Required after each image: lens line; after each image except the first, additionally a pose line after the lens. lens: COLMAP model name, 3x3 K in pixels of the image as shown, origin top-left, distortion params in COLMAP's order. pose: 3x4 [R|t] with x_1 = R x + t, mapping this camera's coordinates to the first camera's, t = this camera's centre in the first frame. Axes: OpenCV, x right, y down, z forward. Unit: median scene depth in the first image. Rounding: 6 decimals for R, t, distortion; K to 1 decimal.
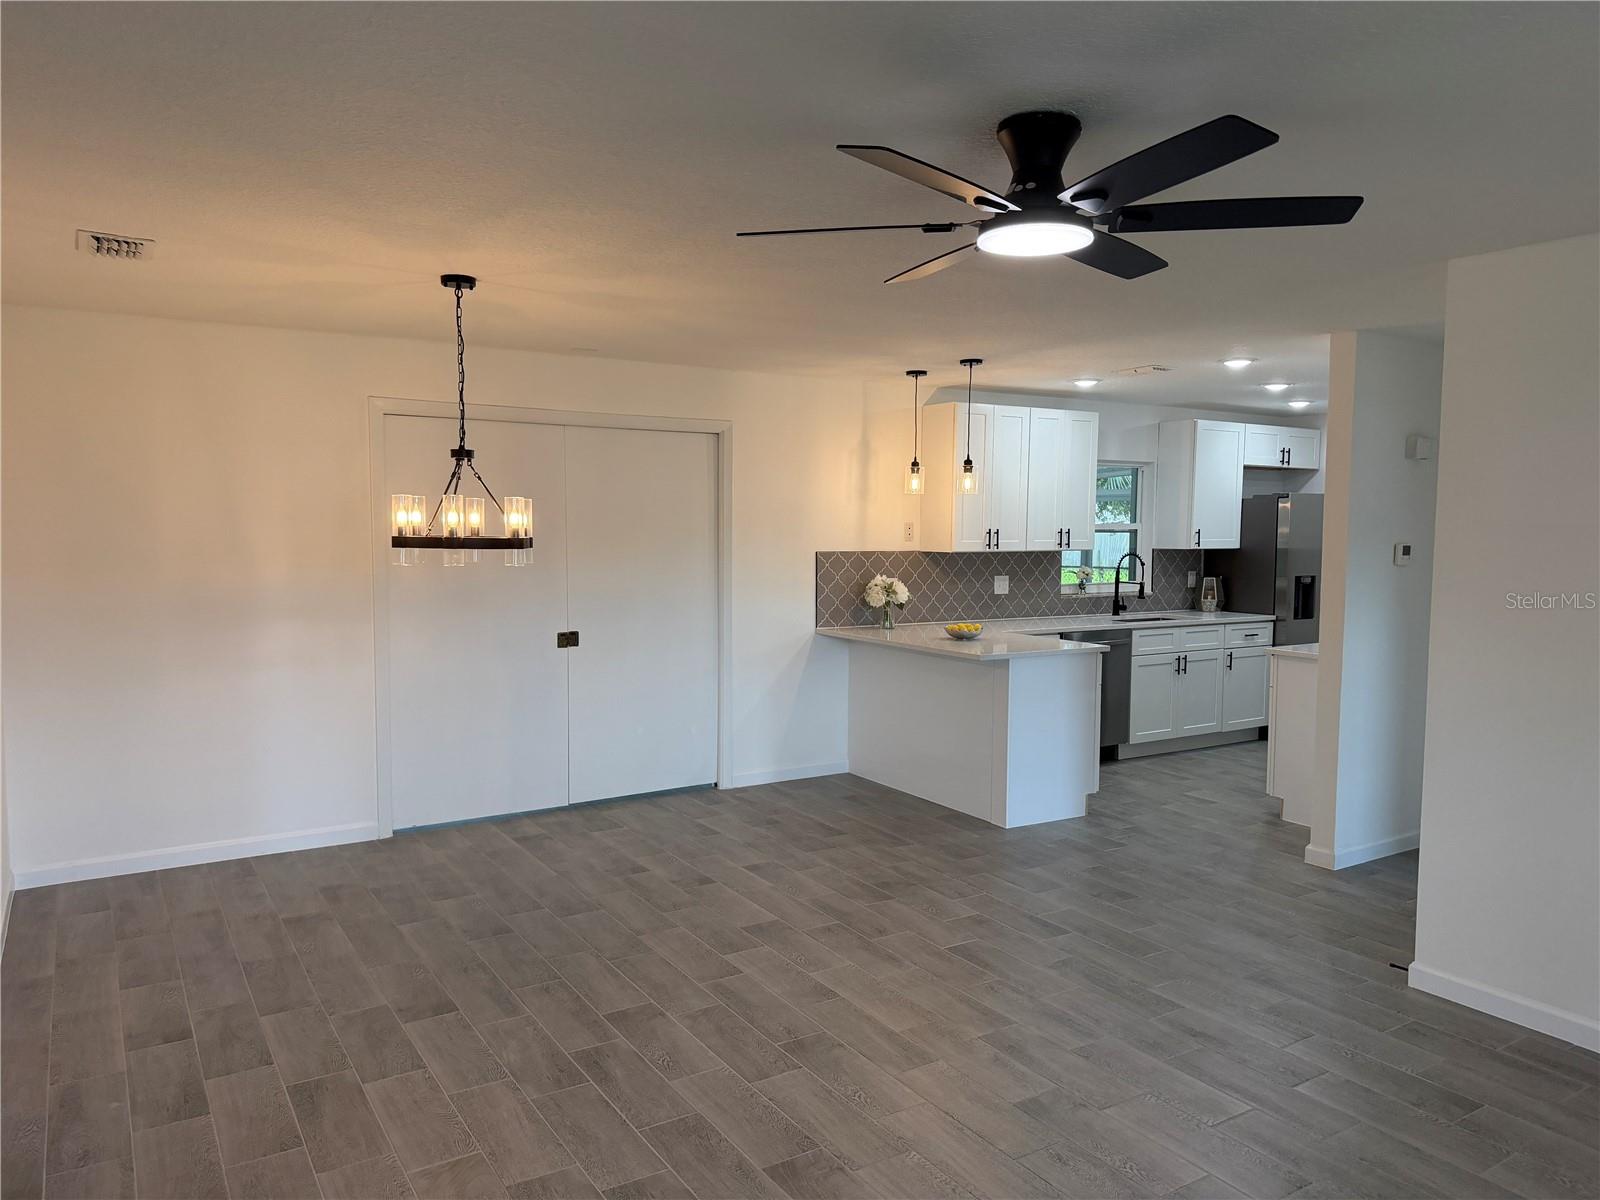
lens RADIAL K [[1113.0, 0, 799.3], [0, 1113.0, 607.9], [0, 0, 1]] dist [0.136750, -0.207474]
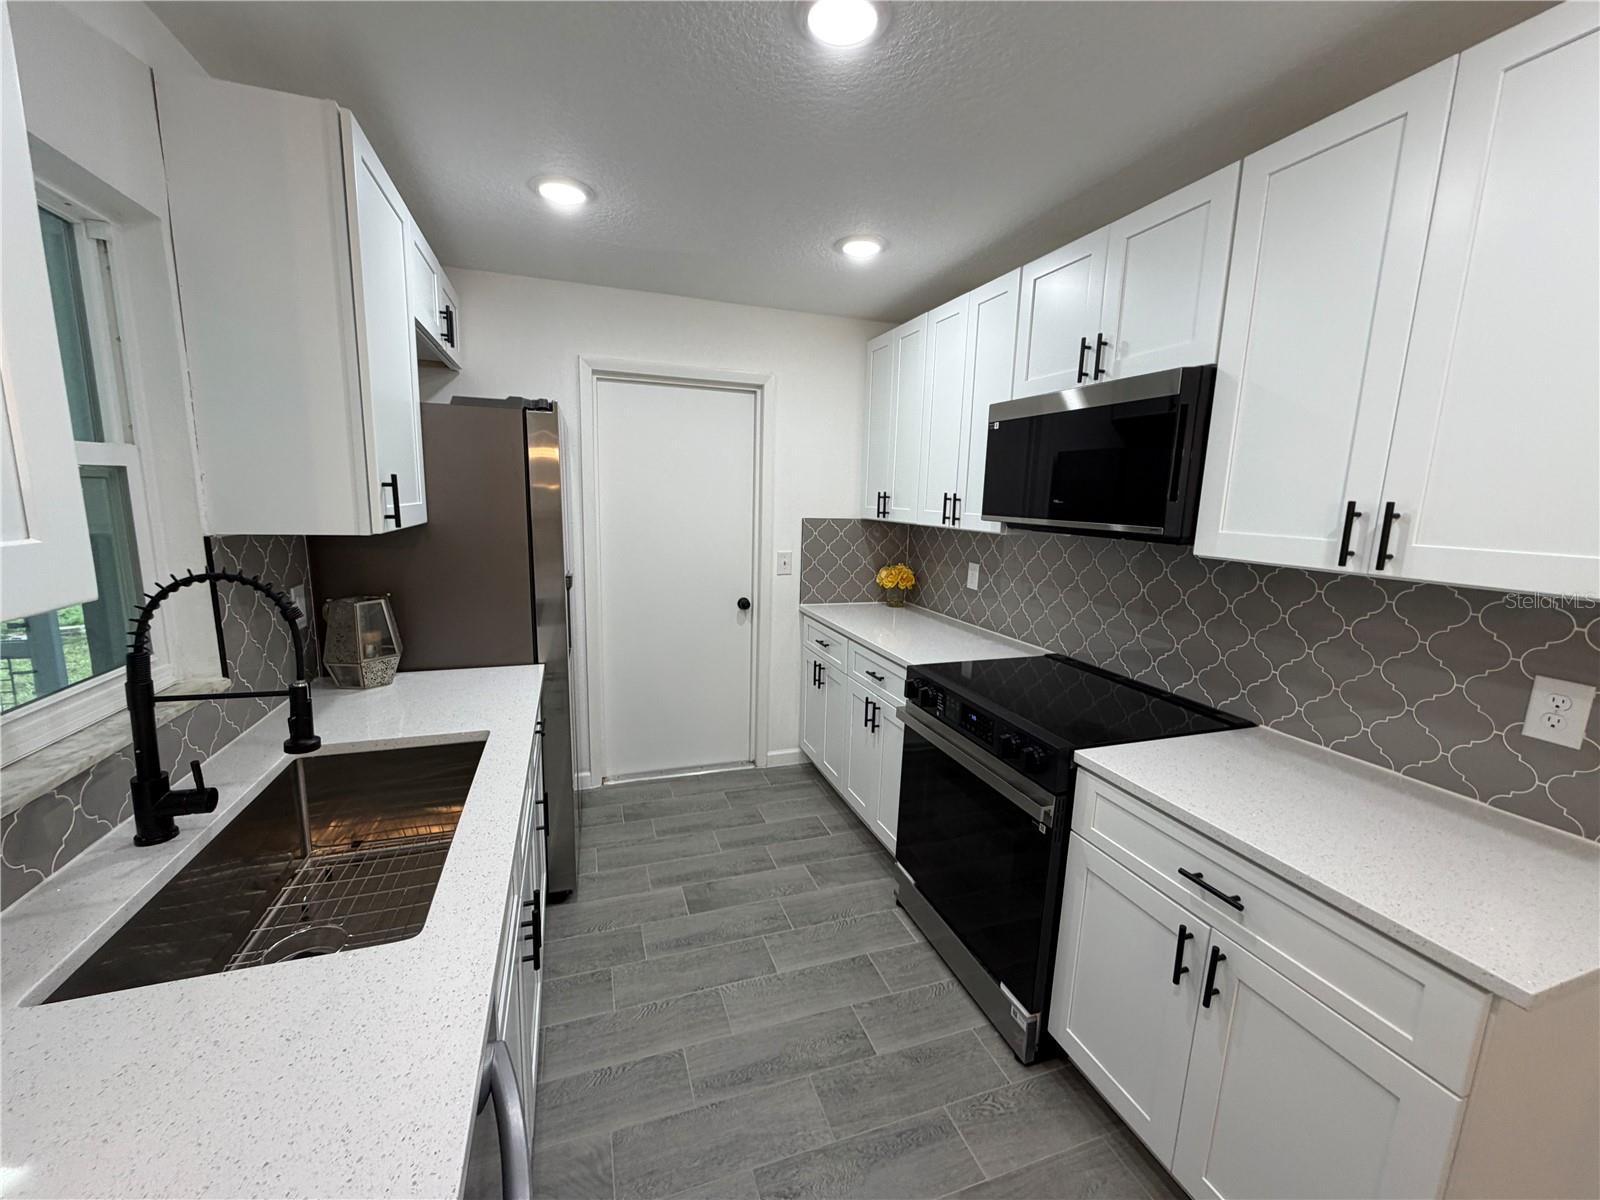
lens RADIAL K [[637.7, 0, 796.4], [0, 637.7, 600.0], [0, 0, 1]] dist [0.000394, -0.000364]
pose [[0.229007, -0.159854, 0.960210, 0.251488], [0.045060, 0.987108, 0.153585, -0.073693], [-0.972381, 0.008096, 0.233258, 1.095039]]
